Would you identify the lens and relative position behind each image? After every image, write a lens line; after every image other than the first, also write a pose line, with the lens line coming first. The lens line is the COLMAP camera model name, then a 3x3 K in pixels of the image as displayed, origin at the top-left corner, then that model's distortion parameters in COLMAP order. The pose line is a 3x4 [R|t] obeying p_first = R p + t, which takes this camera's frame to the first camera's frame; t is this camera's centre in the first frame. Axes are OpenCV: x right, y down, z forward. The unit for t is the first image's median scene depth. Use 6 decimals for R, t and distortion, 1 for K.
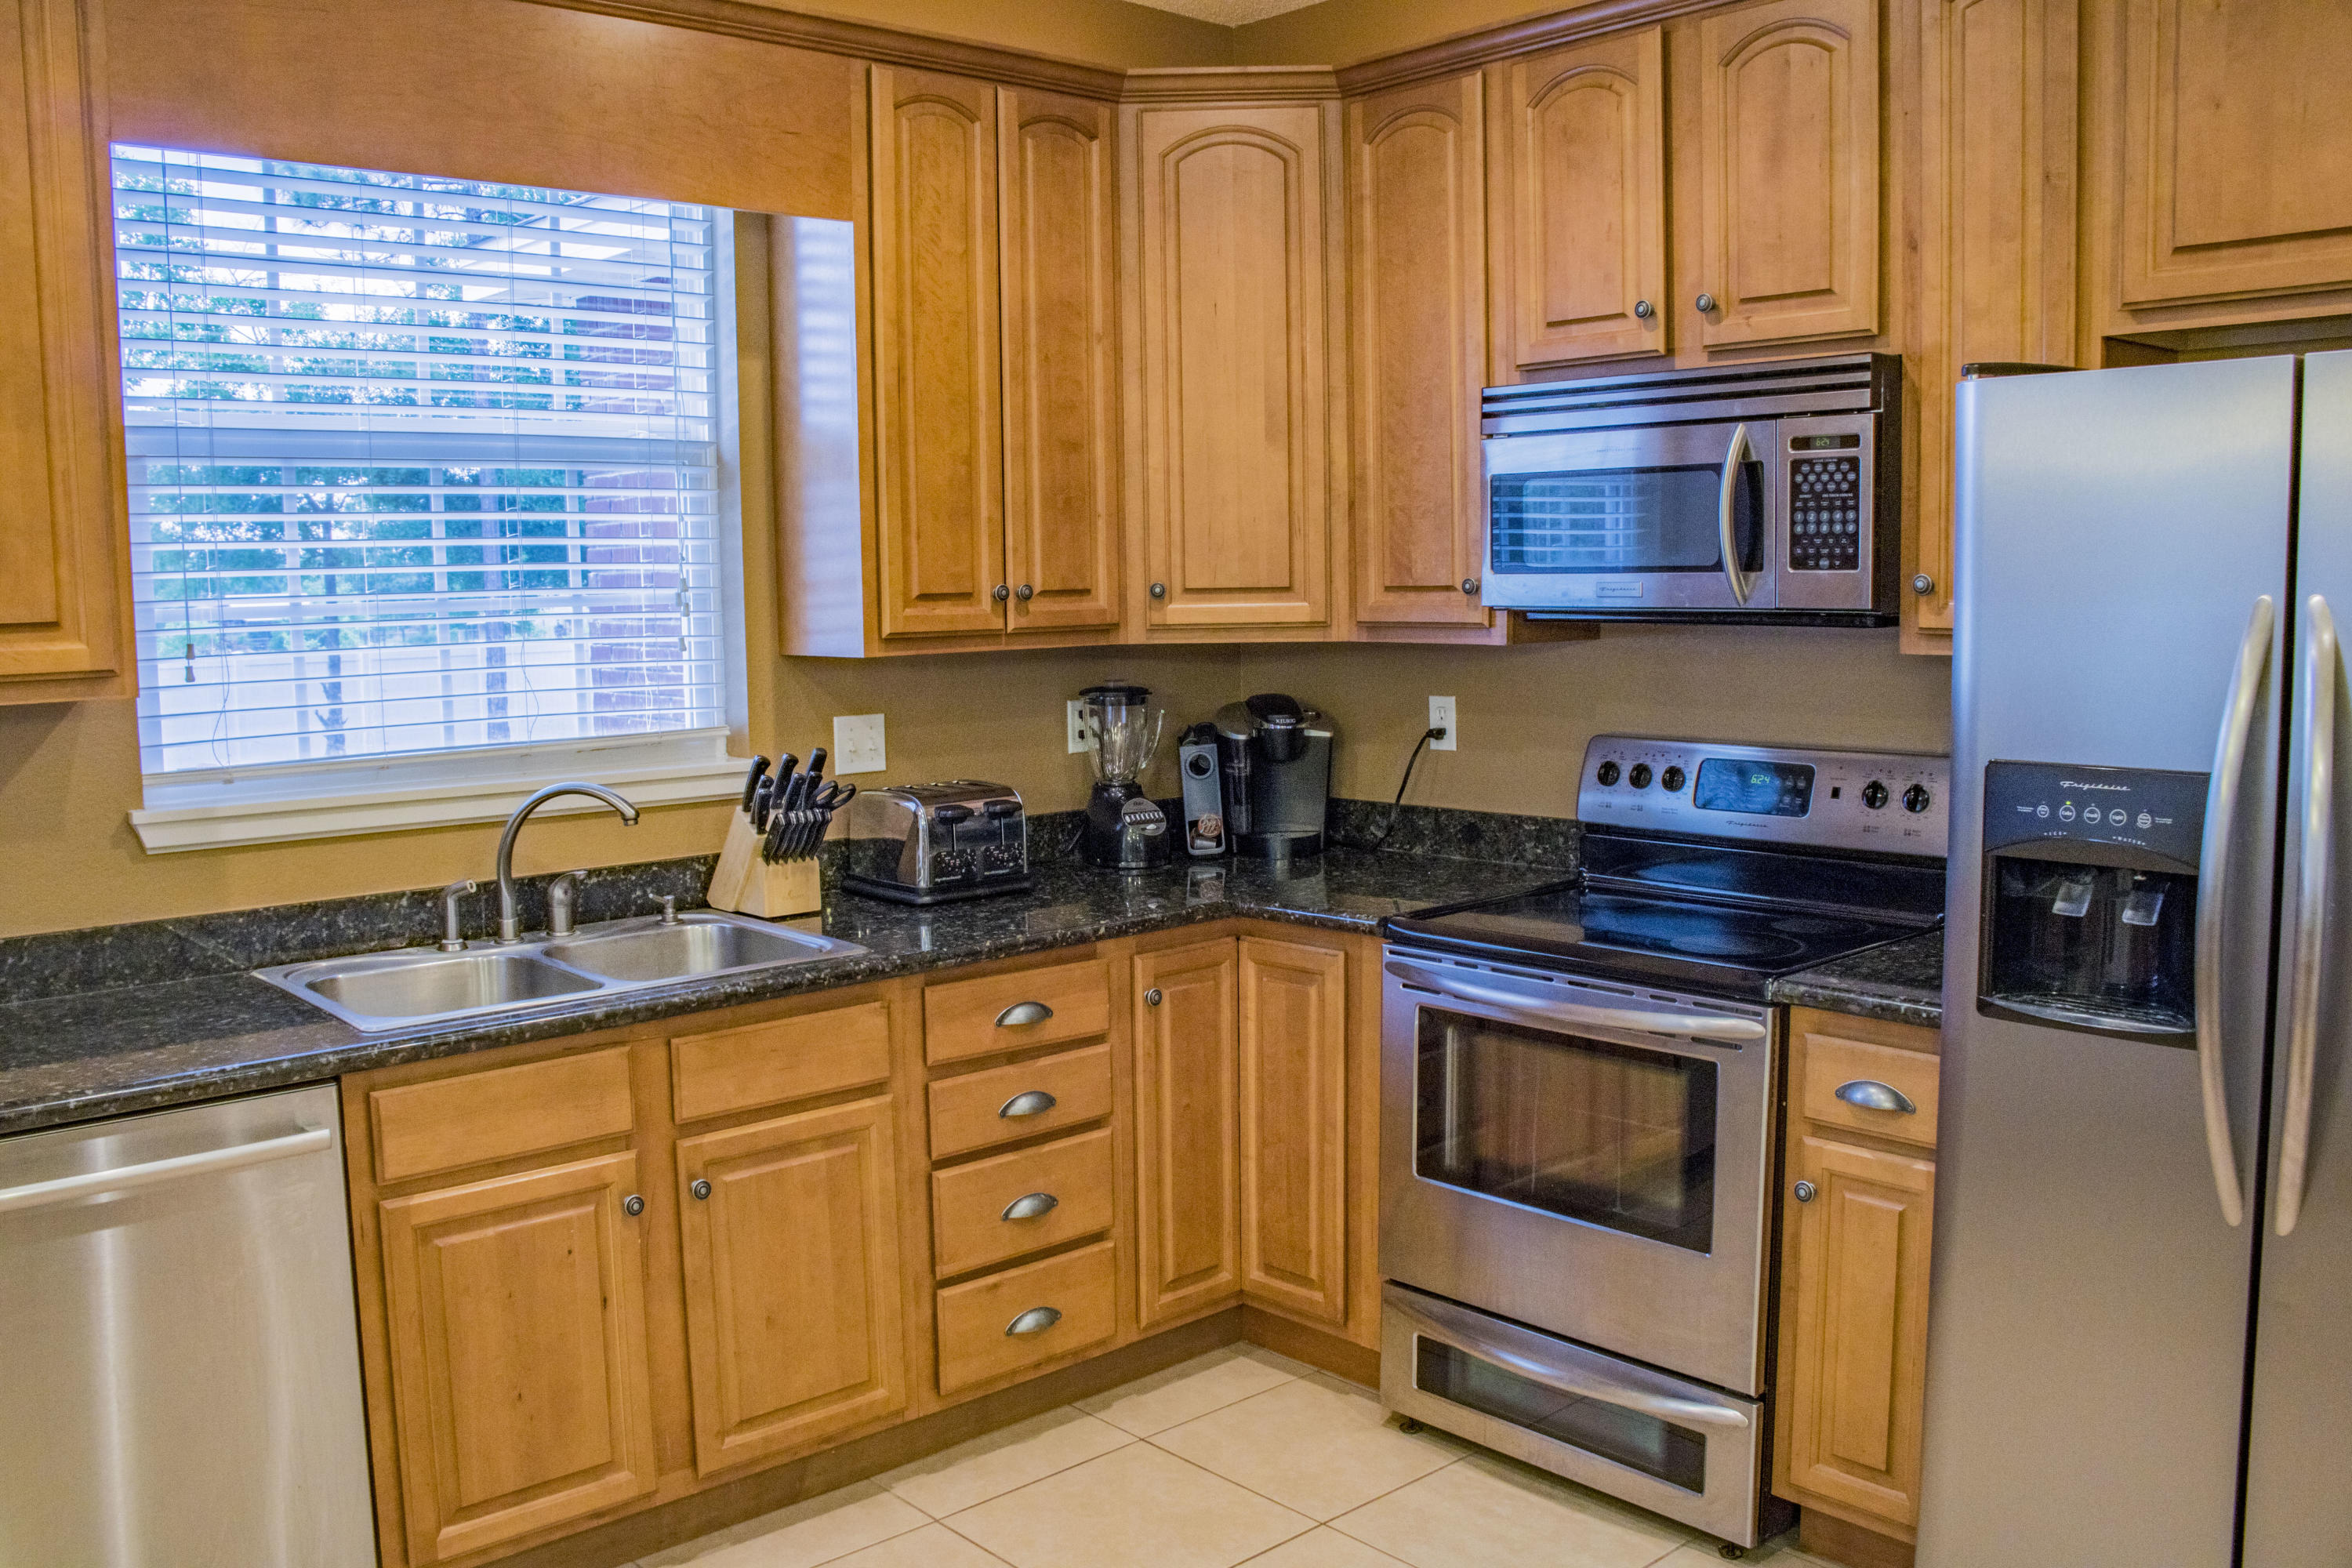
lens RADIAL K [[1952.6, 0, 1133.0], [0, 1952.6, 783.0], [0, 0, 1]] dist [-0.153731, 0.122595]
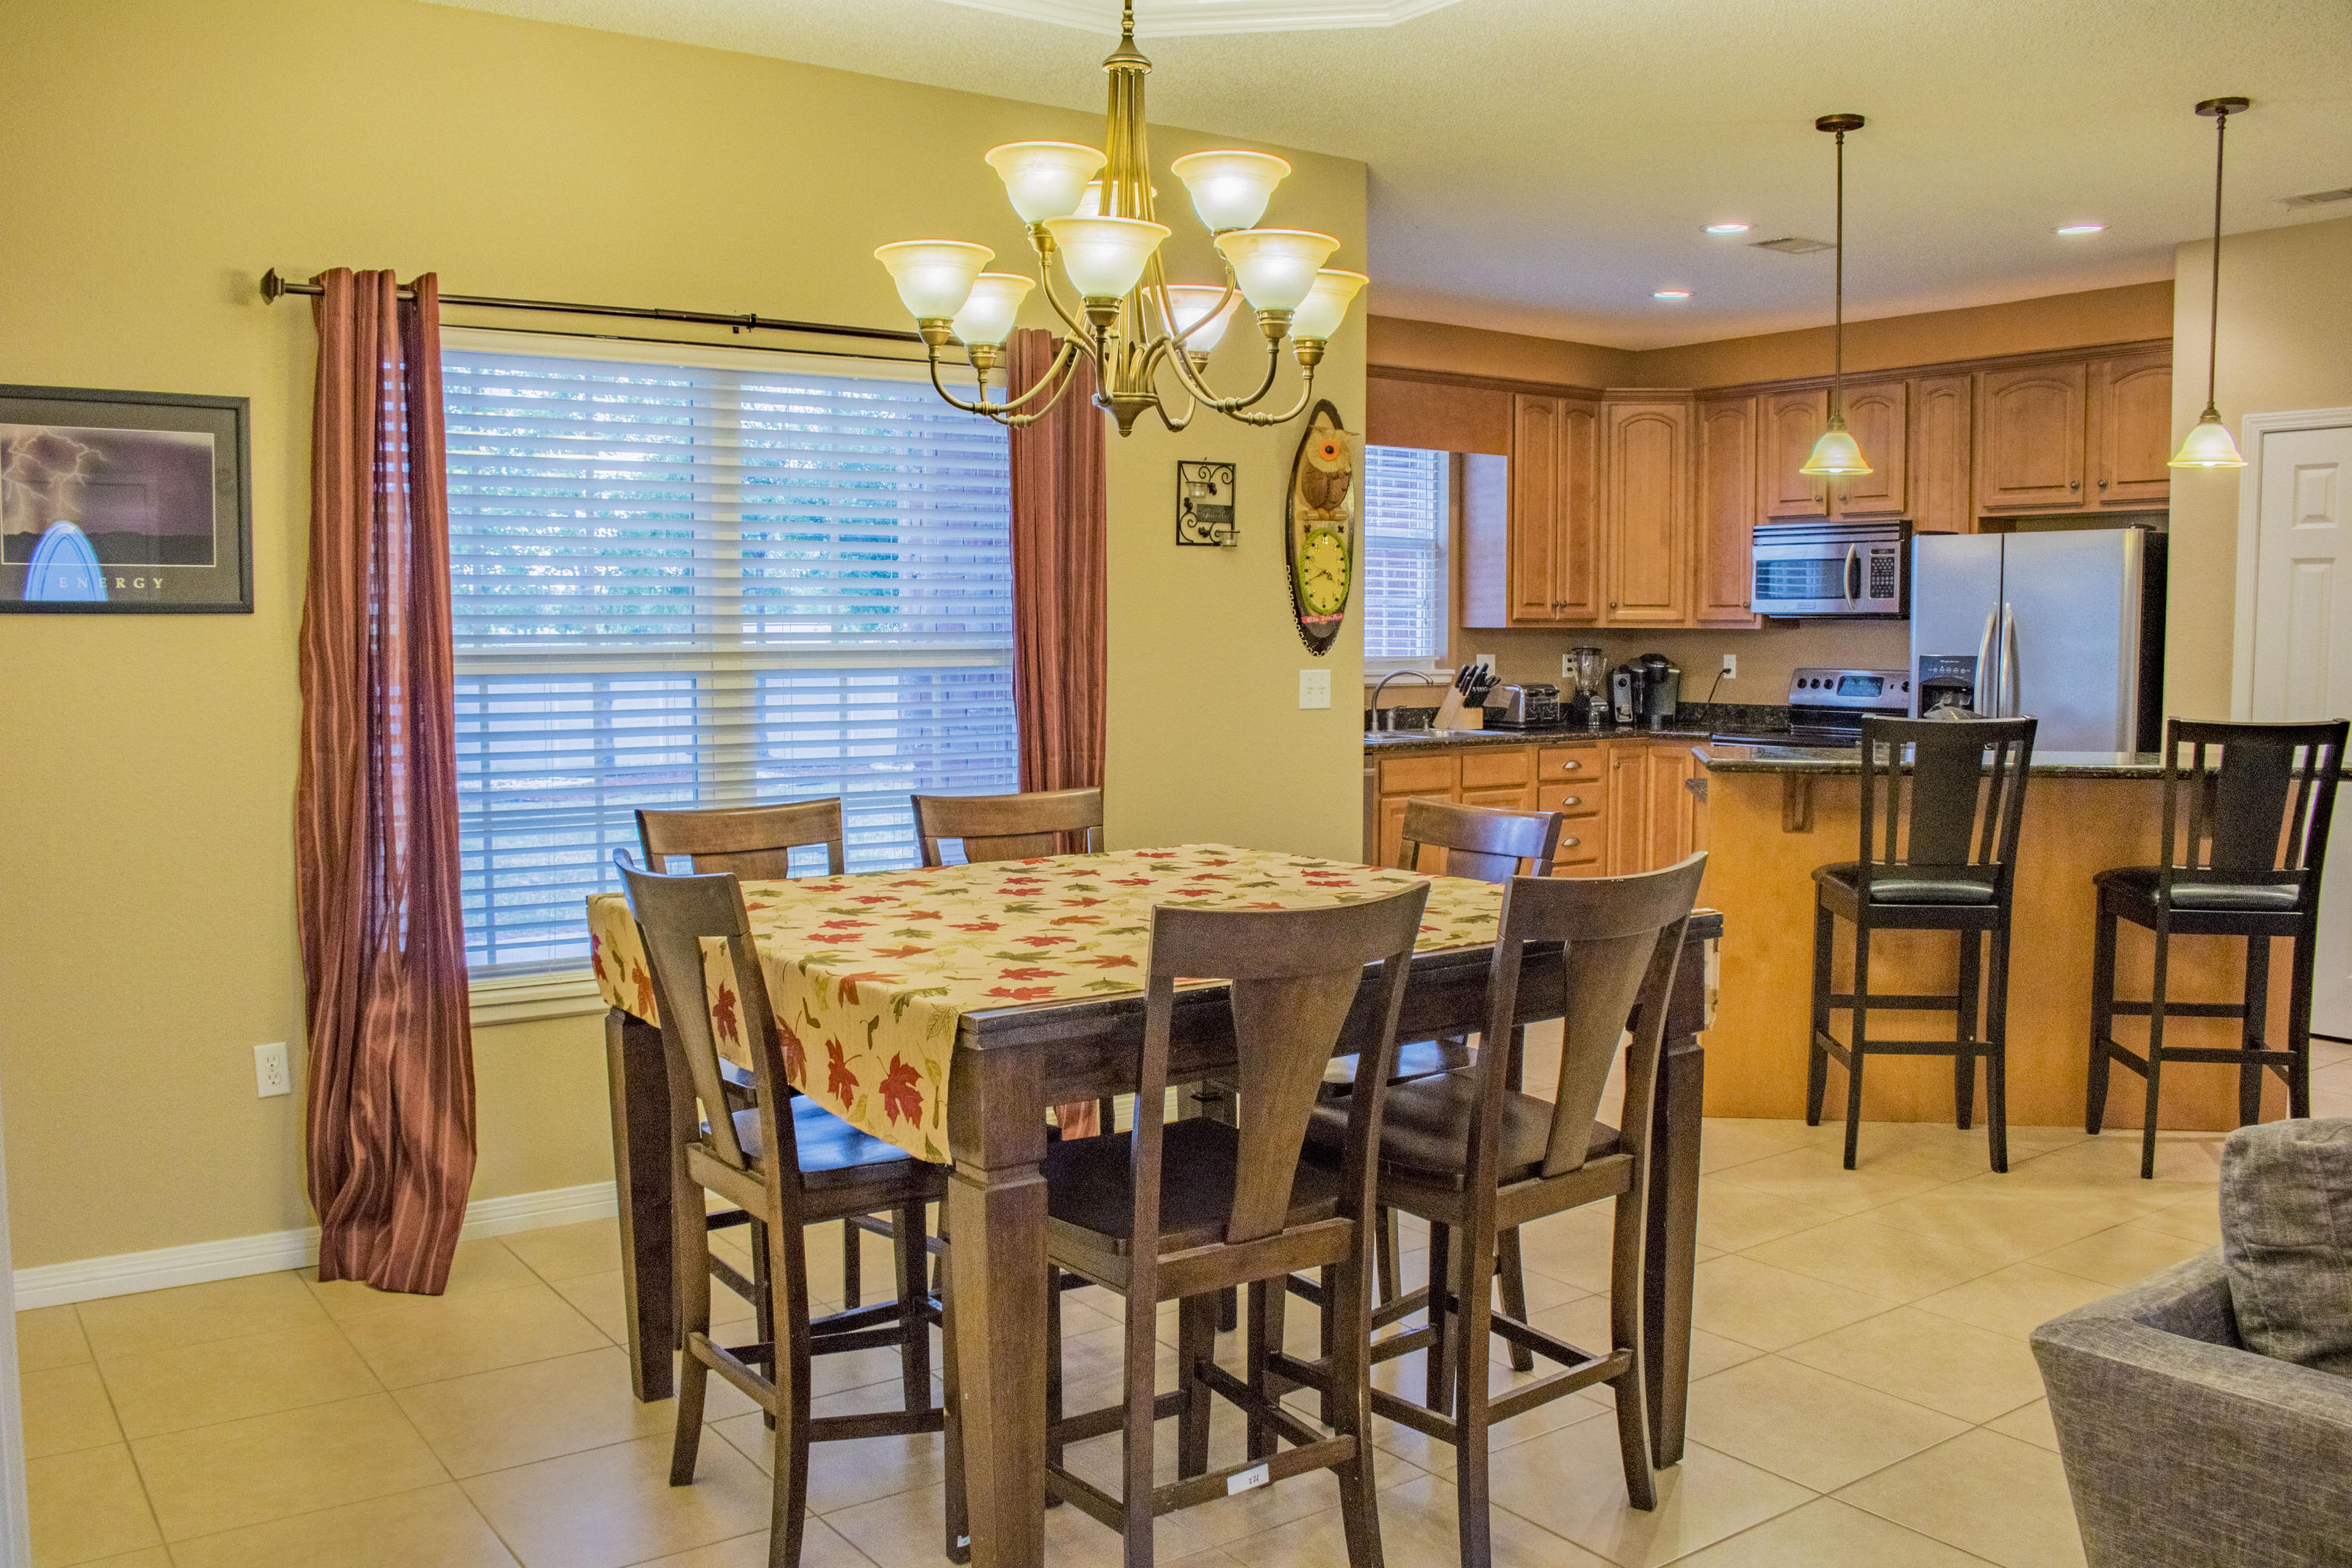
lens RADIAL K [[1952.6, 0, 1133.0], [0, 1952.6, 783.0], [0, 0, 1]] dist [-0.153731, 0.122595]
pose [[0.994300, 0.024542, -0.103760, -0.345258], [-0.027200, 0.999335, -0.024284, 0.207111], [0.103095, 0.026968, 0.994306, -1.516433]]
